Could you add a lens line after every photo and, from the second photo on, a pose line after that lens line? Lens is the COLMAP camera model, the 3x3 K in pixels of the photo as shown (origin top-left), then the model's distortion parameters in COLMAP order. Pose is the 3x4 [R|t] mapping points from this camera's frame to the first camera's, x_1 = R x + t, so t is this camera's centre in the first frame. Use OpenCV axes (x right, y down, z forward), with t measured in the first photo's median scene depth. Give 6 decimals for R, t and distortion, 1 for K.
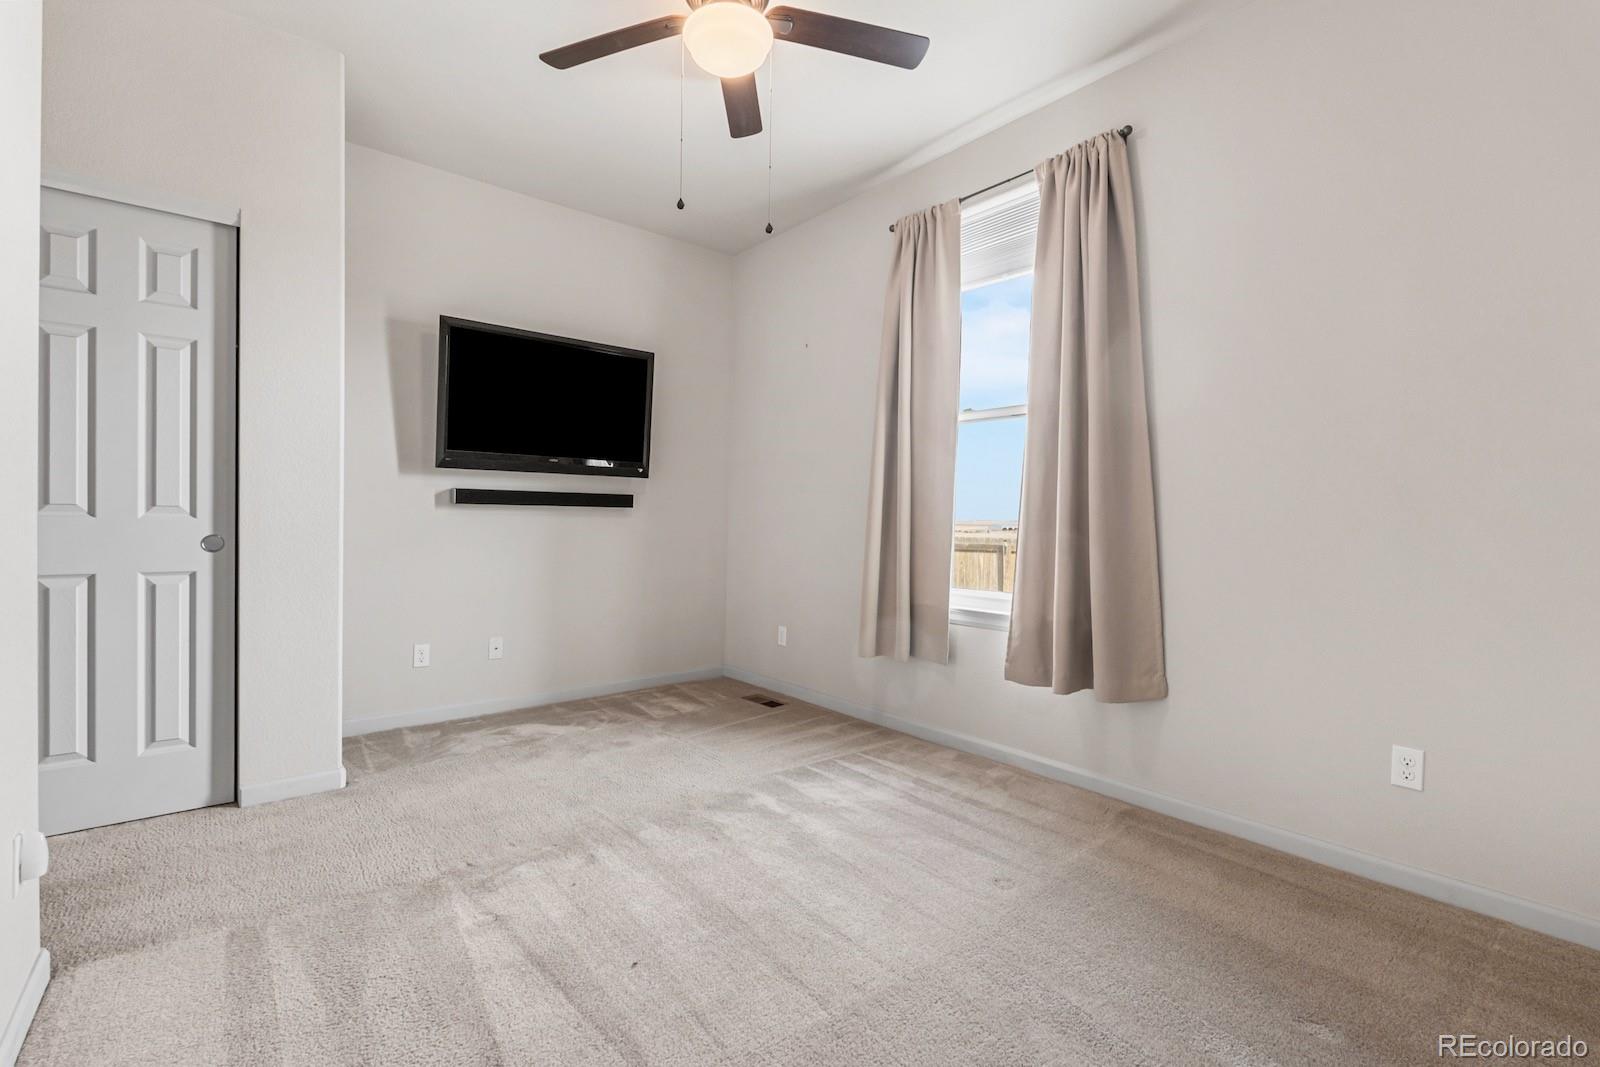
lens RADIAL K [[713.2, 0, 797.7], [0, 713.2, 521.1], [0, 0, 1]] dist [-0.003342, 0.000077]
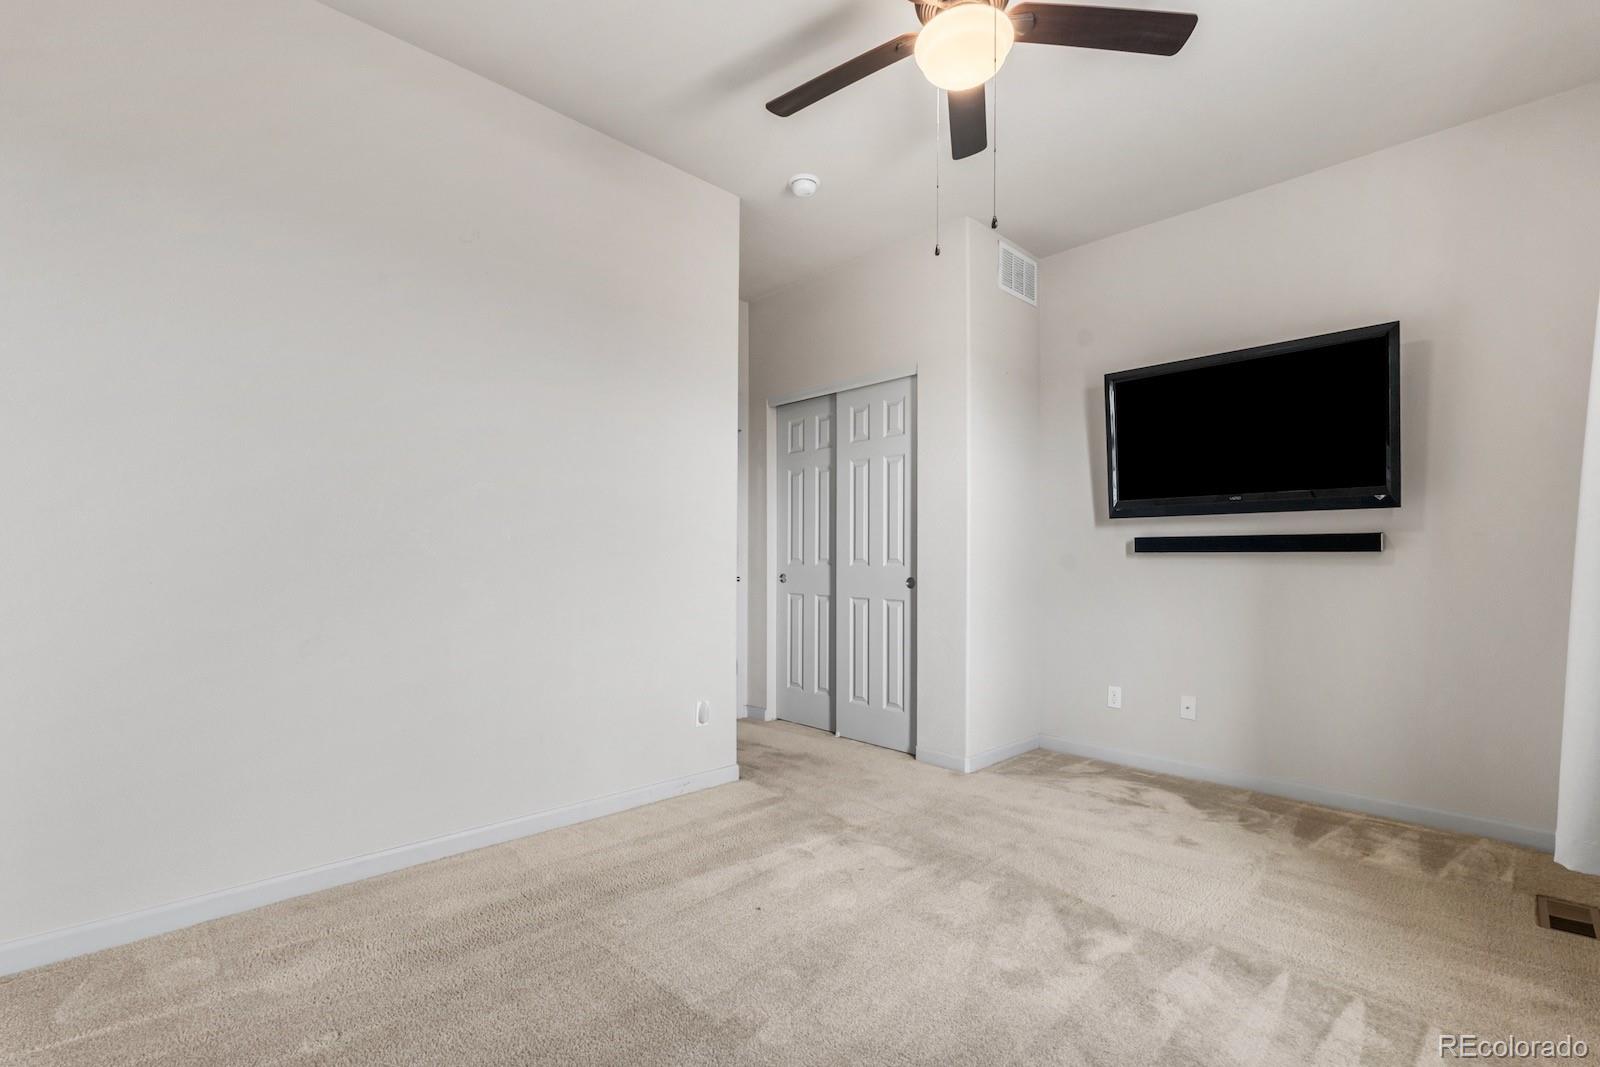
lens RADIAL K [[727.1, 0, 800.5], [0, 727.1, 557.2], [0, 0, 1]] dist [-0.000405, 0.000095]
pose [[0.063283, -0.017985, -0.997834, 0.619763], [-0.007019, 0.999805, -0.018466, 0.005325], [0.997971, 0.008172, 0.063145, 0.554816]]
